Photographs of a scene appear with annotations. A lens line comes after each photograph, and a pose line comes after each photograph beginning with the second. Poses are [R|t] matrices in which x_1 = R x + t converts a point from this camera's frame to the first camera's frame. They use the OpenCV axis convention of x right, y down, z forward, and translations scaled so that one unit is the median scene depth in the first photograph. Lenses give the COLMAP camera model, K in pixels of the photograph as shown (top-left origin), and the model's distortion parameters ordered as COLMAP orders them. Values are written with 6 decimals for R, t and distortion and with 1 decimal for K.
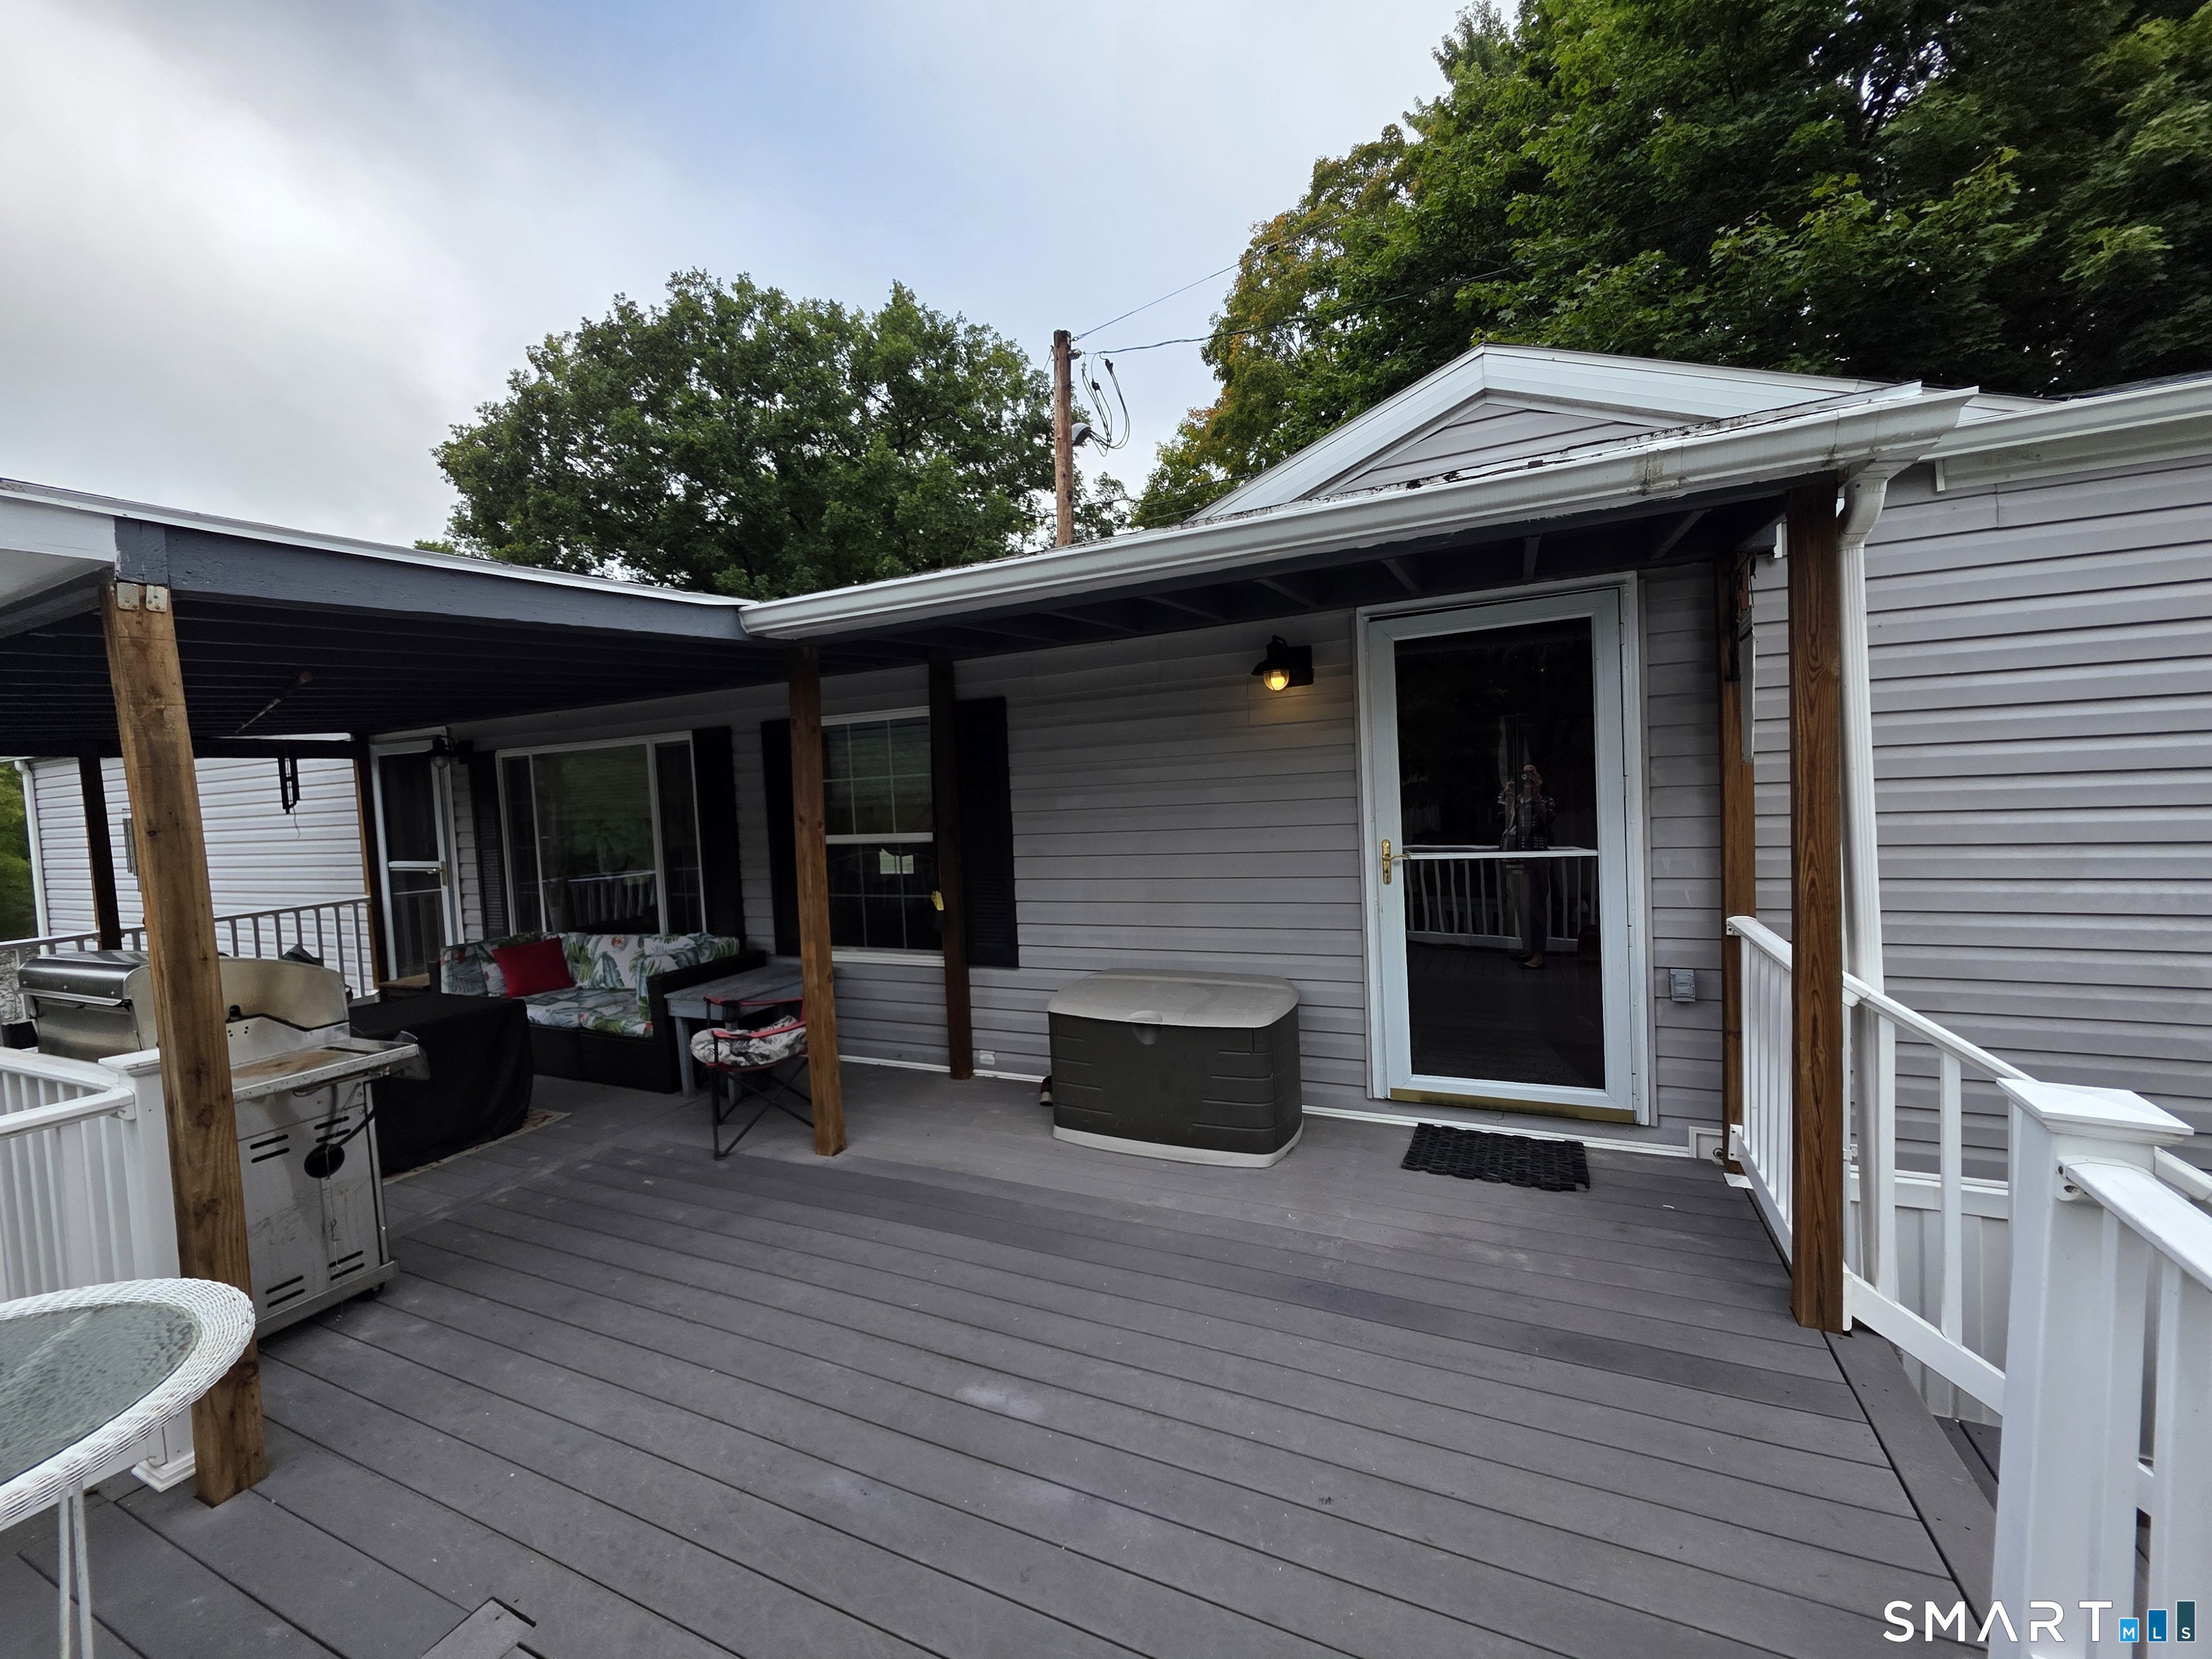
lens RADIAL K [[883.1, 0, 1097.3], [0, 883.1, 830.7], [0, 0, 1]] dist [0.001937, -0.000391]
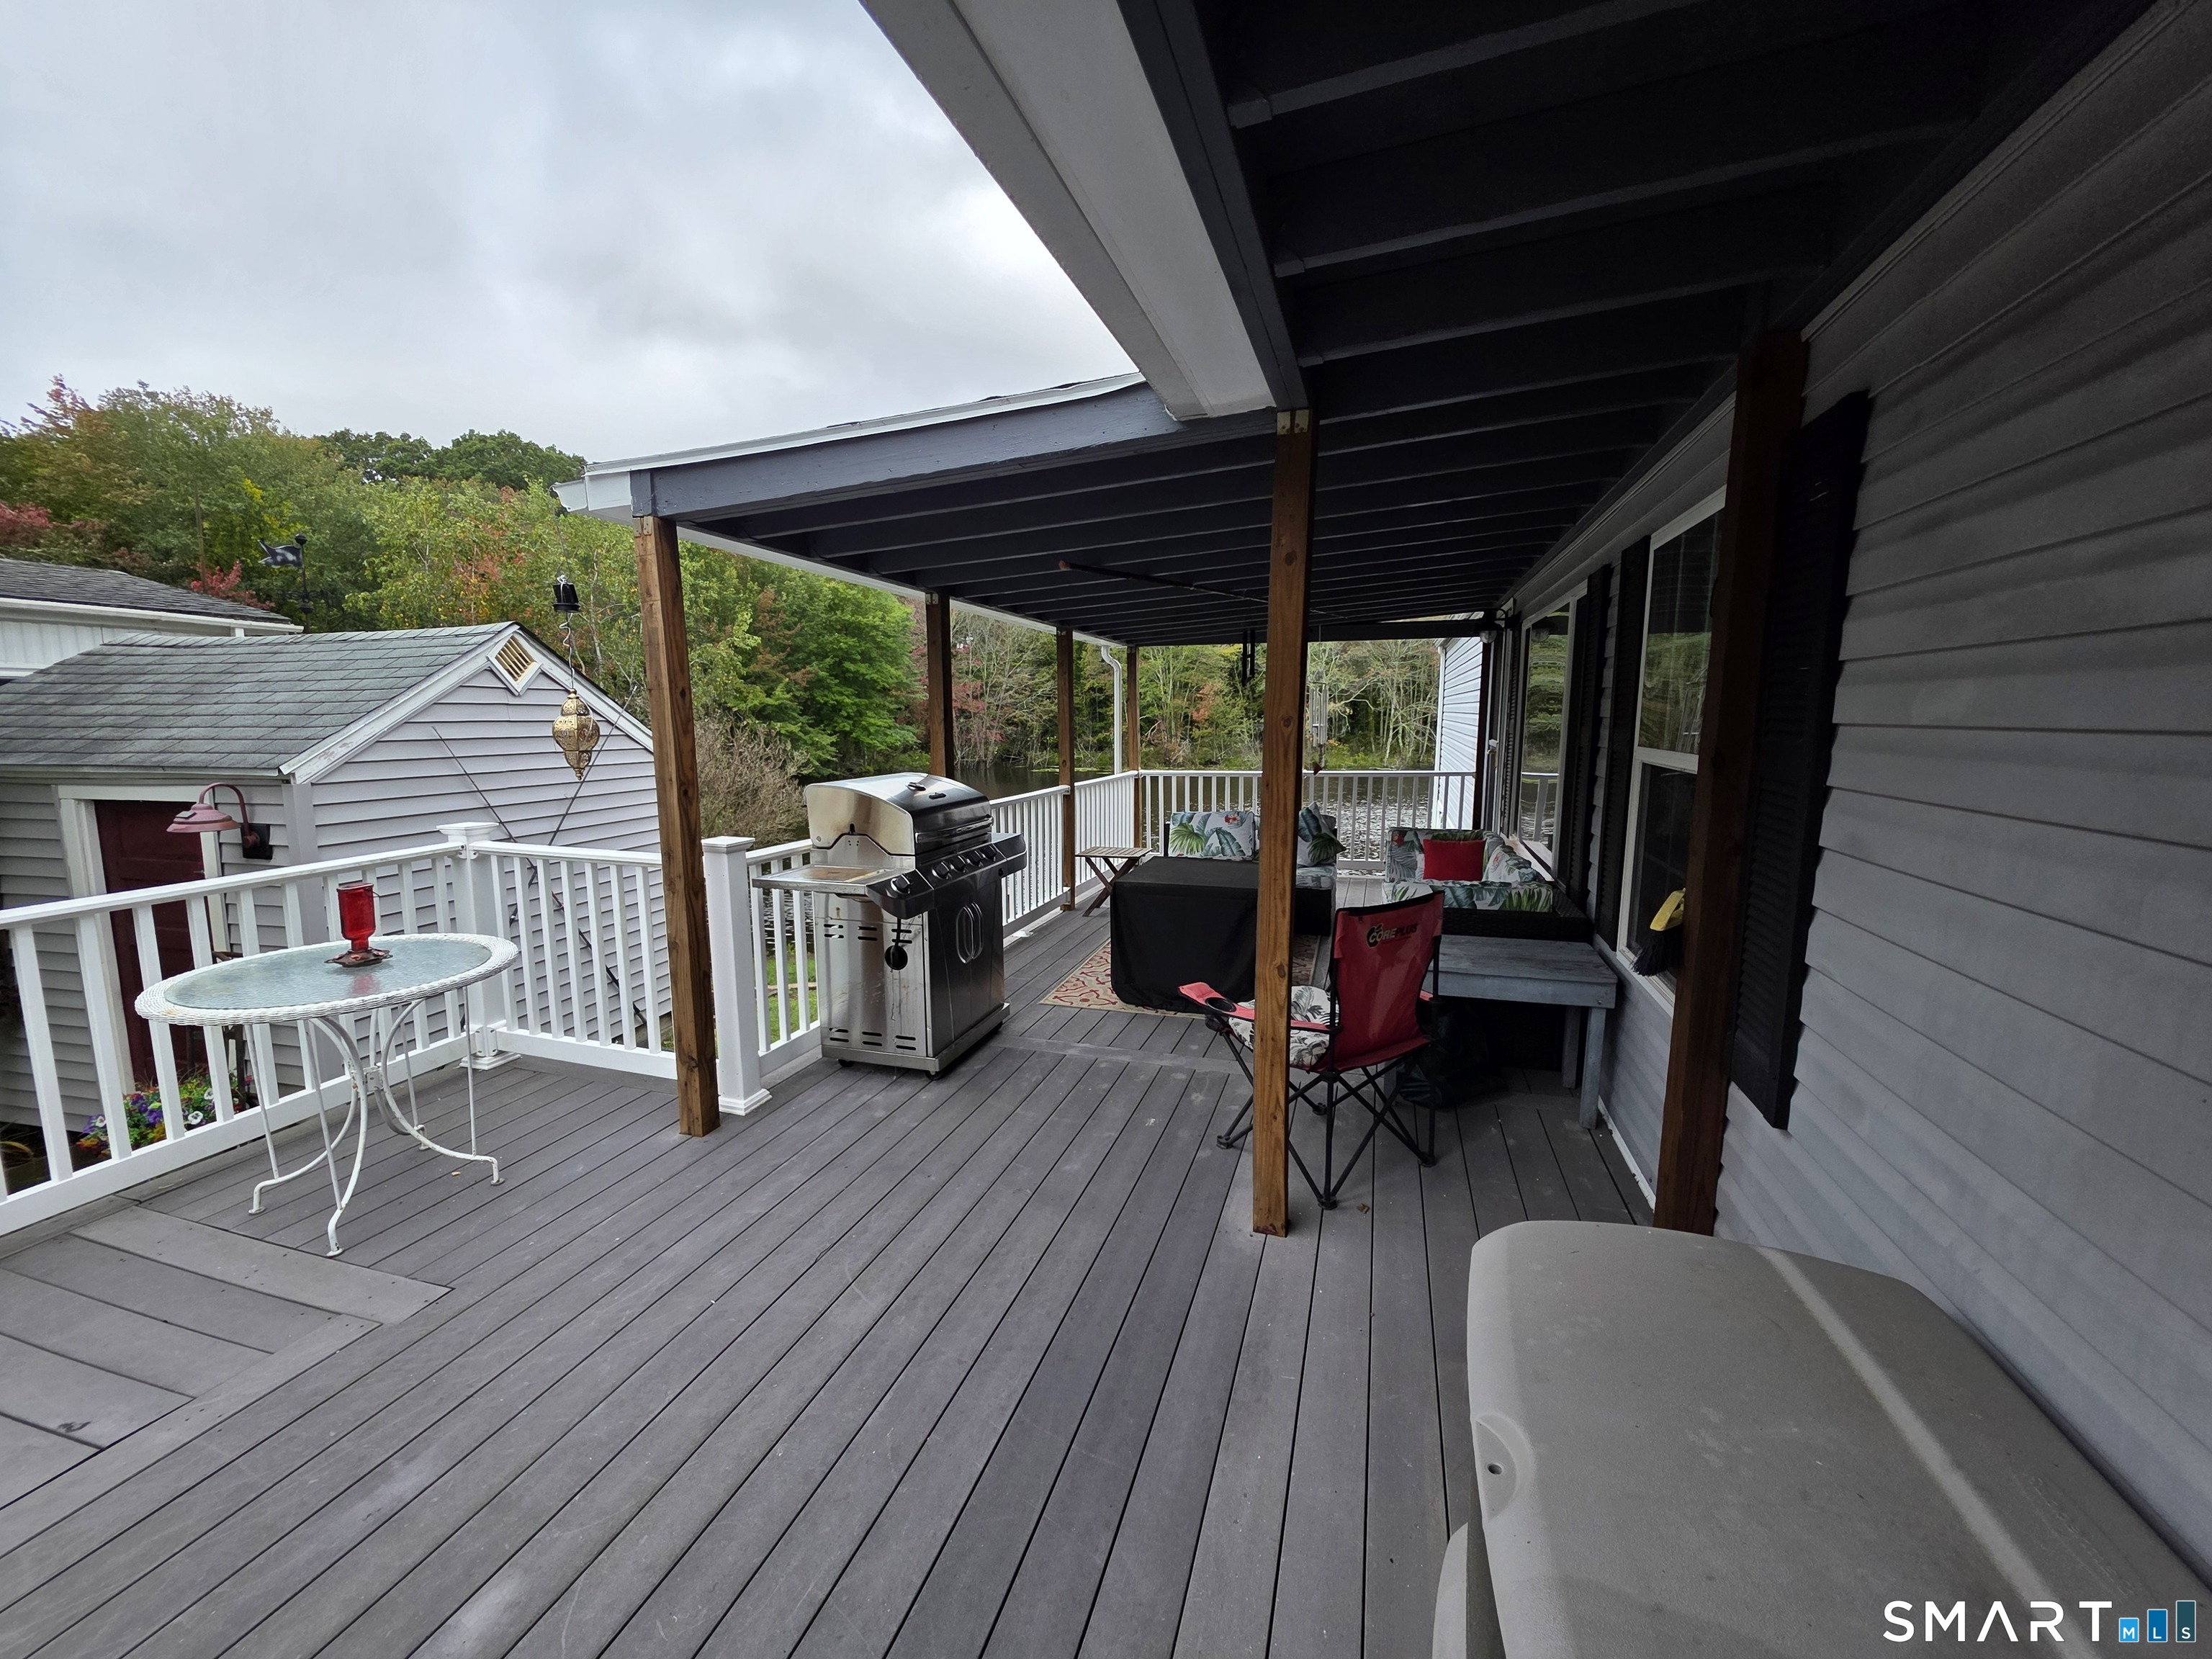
lens RADIAL K [[883.1, 0, 1113.1], [0, 883.1, 833.9], [0, 0, 1]] dist [0.001937, -0.000391]
pose [[0.137997, 0.184408, -0.973114, 0.267754], [-0.050364, 0.982549, 0.179054, -0.033097], [0.989151, 0.024301, 0.144876, 0.788216]]
